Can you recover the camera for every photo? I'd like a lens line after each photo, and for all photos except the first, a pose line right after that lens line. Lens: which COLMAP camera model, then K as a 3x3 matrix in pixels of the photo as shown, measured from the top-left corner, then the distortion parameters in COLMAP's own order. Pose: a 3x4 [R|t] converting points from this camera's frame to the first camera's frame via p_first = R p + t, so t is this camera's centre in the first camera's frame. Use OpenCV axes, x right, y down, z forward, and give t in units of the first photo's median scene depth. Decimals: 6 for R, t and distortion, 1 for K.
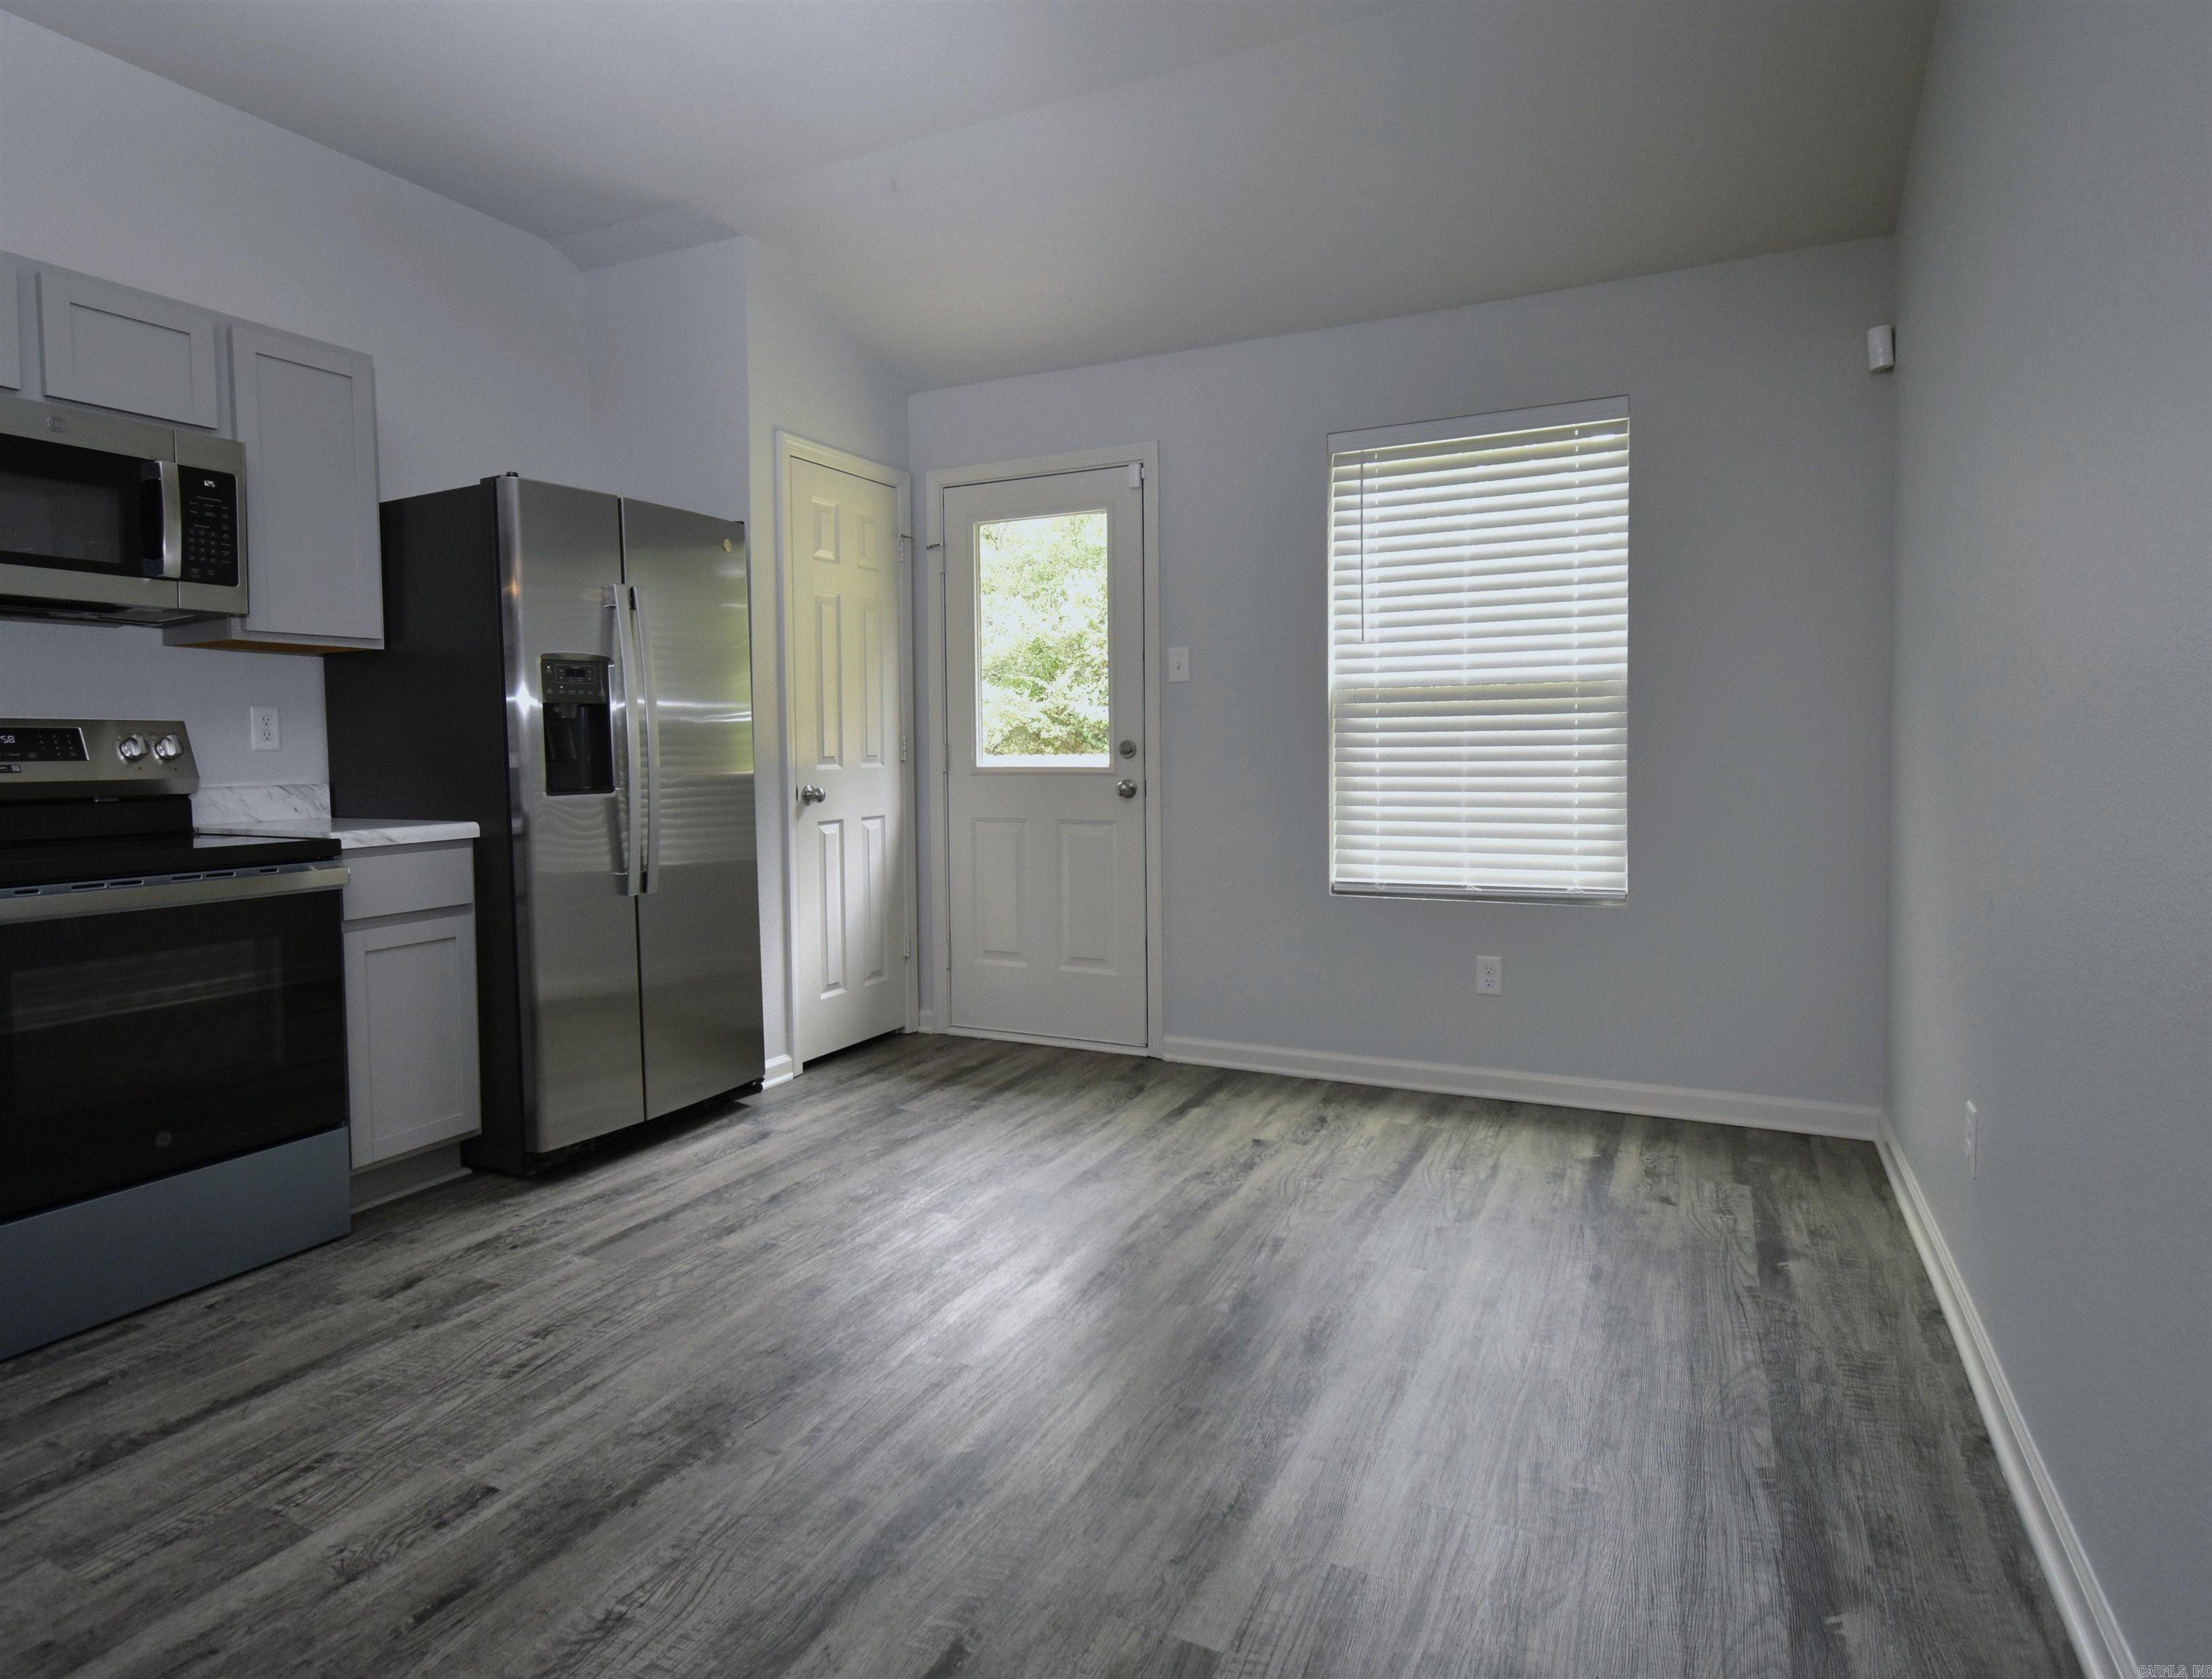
lens RADIAL K [[1246.1, 0, 1065.3], [0, 1246.1, 795.2], [0, 0, 1]] dist [0.001662, -0.000167]
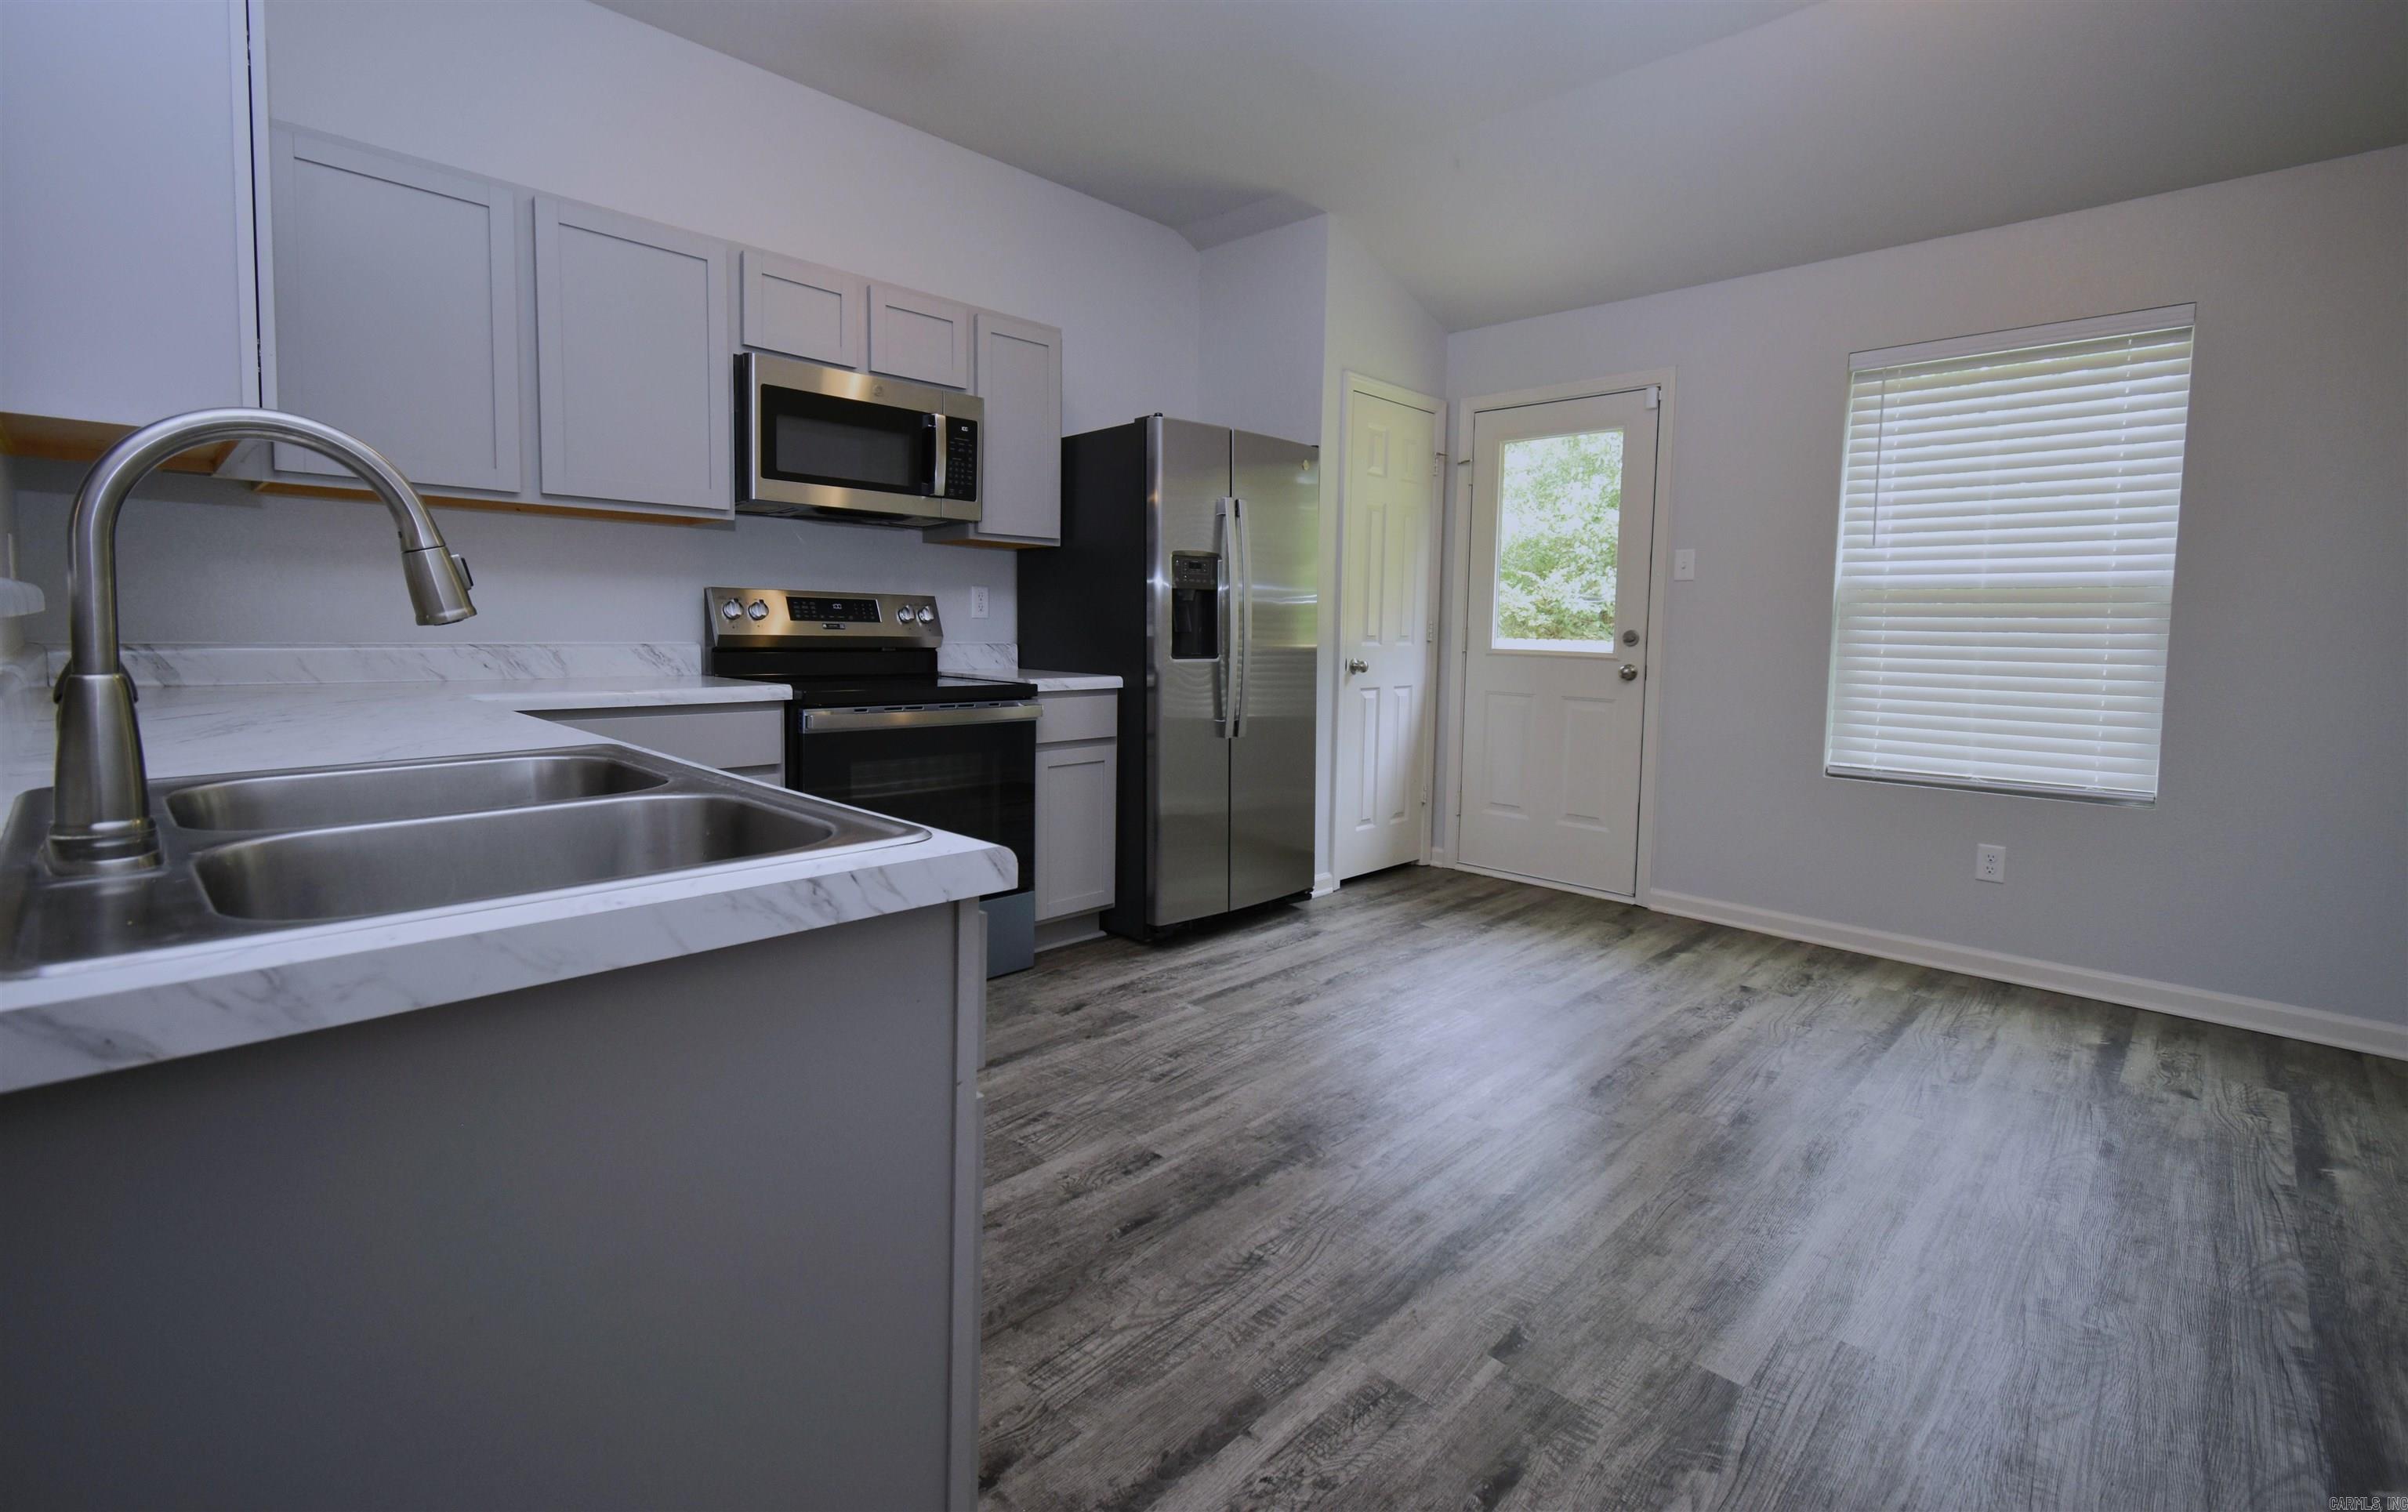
lens RADIAL K [[1052.2, 0, 1209.5], [0, 1052.2, 701.0], [0, 0, 1]] dist [0.004638, -0.004373]
pose [[0.955847, 0.050781, -0.289442, -0.054685], [-0.041706, 0.998428, 0.037441, 0.001588], [0.290889, -0.023716, 0.956463, -0.059837]]
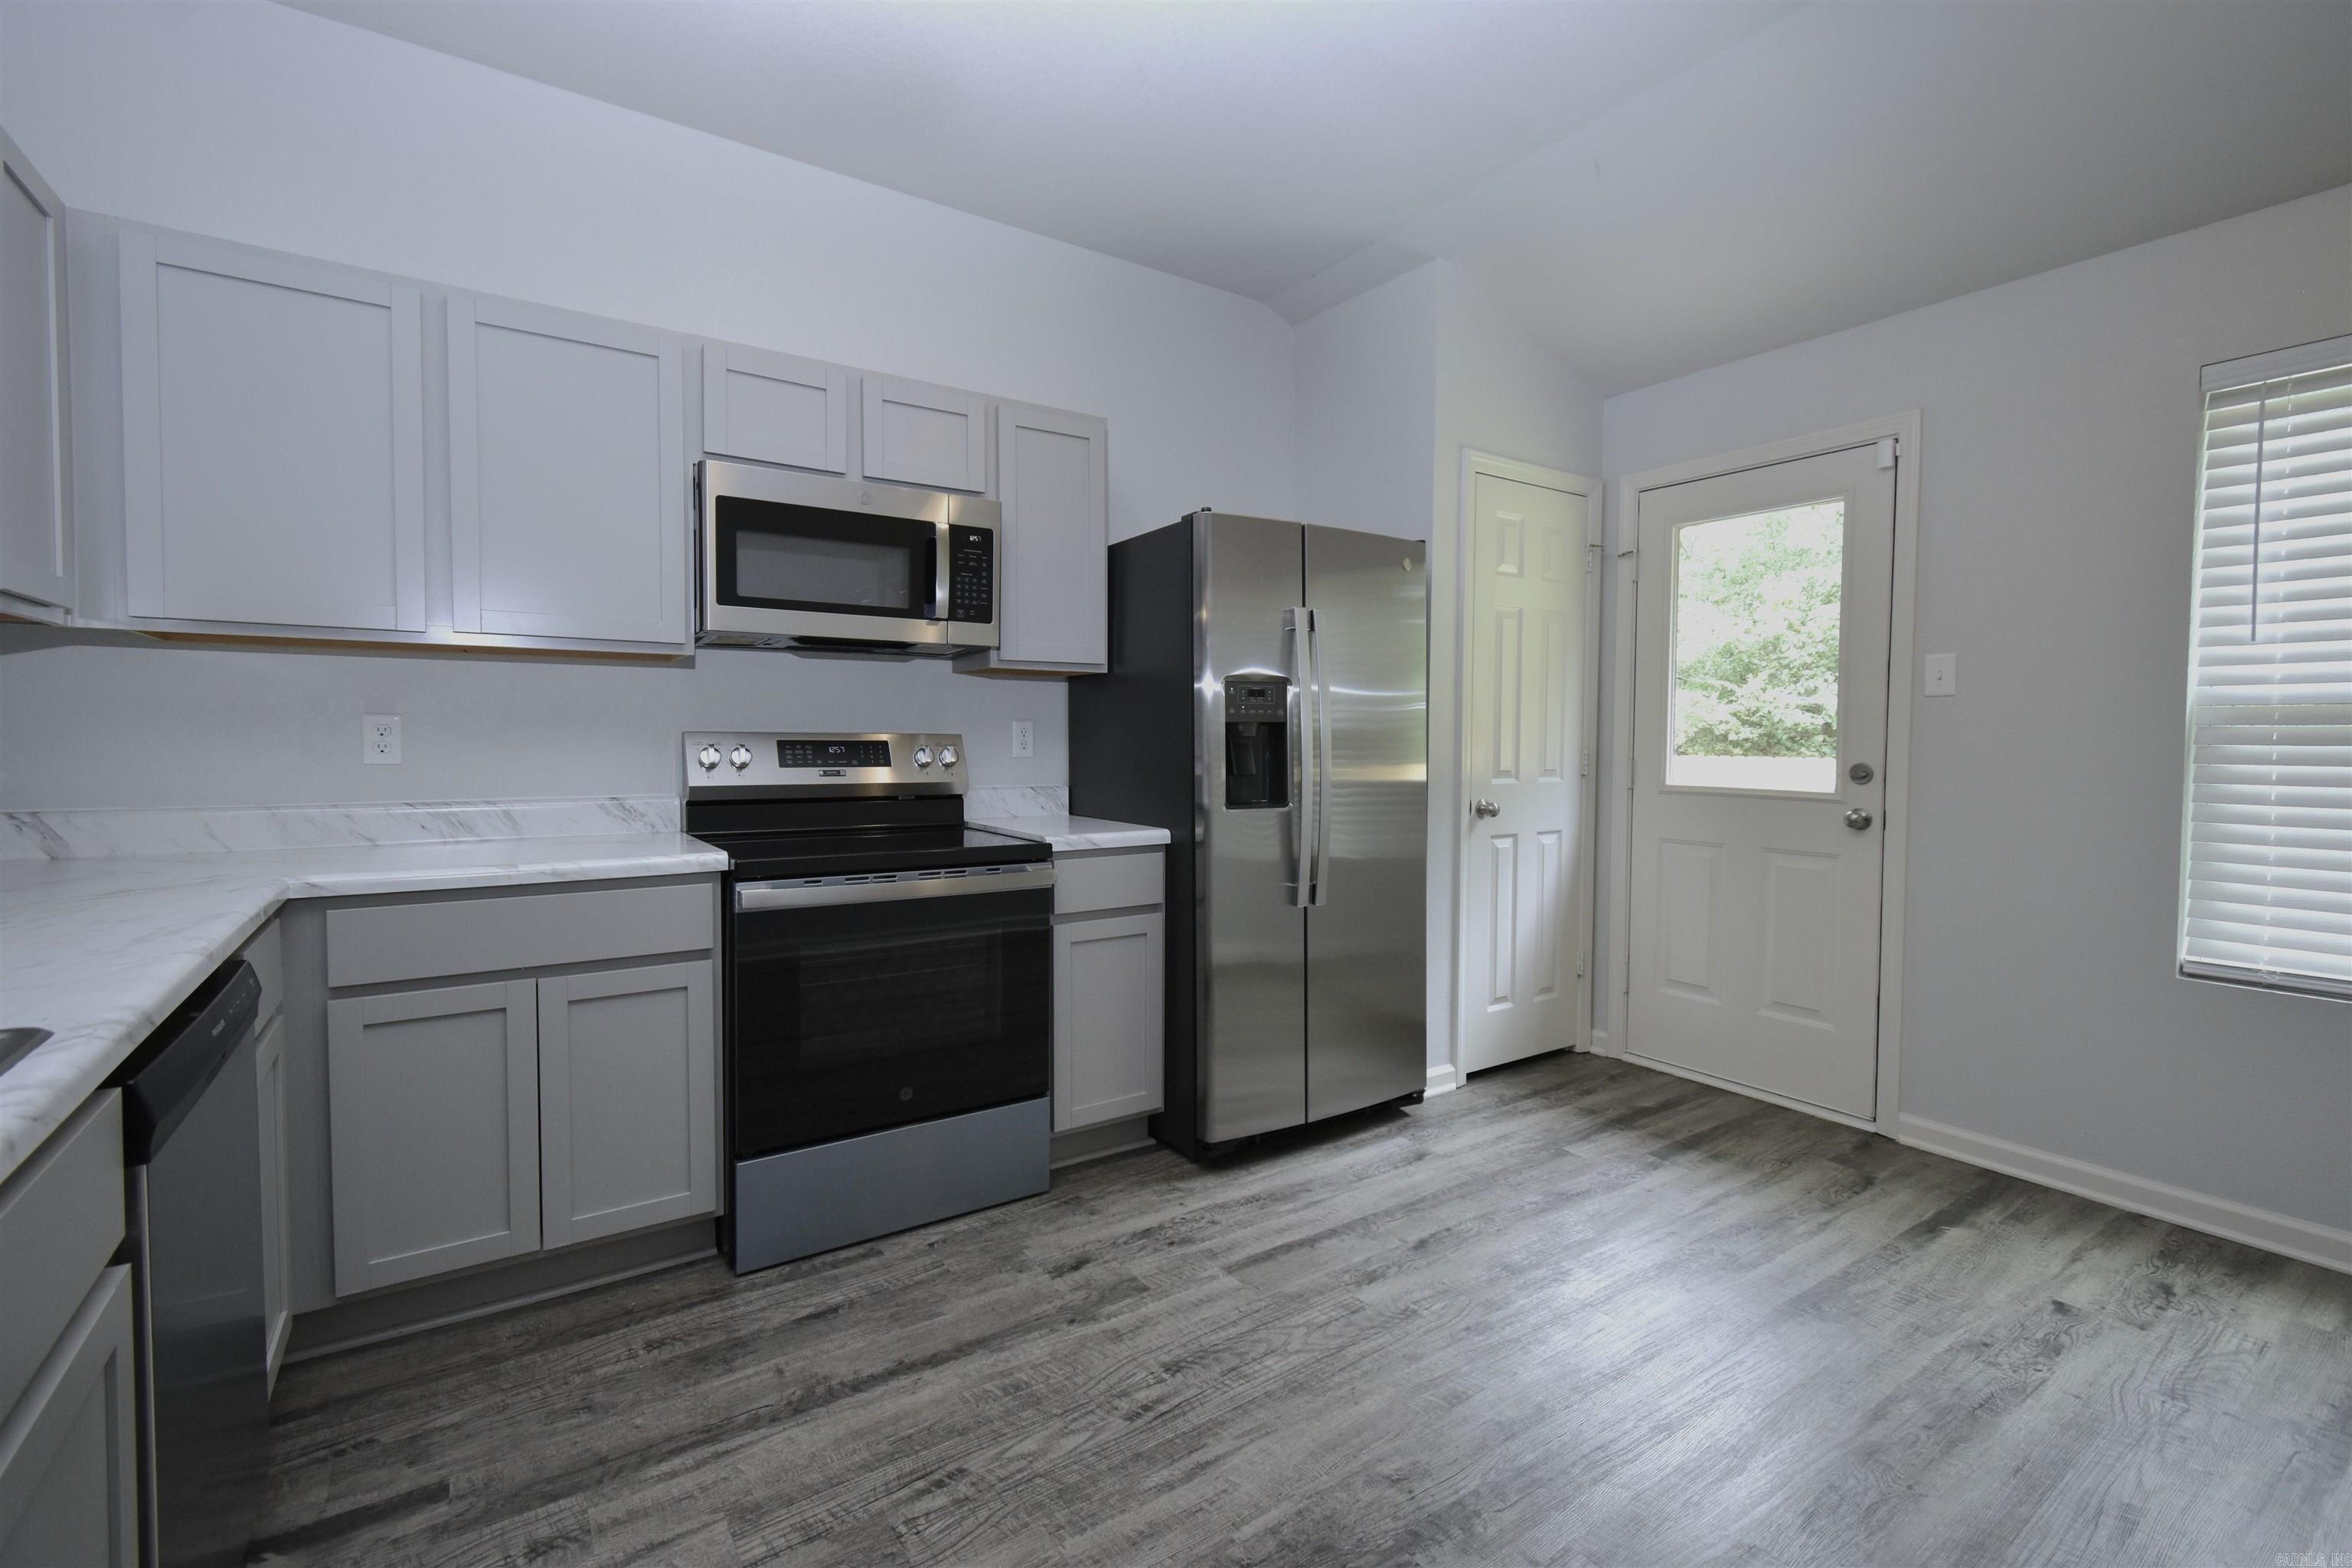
lens RADIAL K [[1027.1, 0, 1183.7], [0, 1027.1, 774.5], [0, 0, 1]] dist [0.000883, -0.001133]
pose [[0.876671, 0.034831, -0.479827, -0.028804], [-0.035465, 0.999341, 0.007745, -0.036096], [0.479781, 0.010227, 0.877329, 0.220634]]
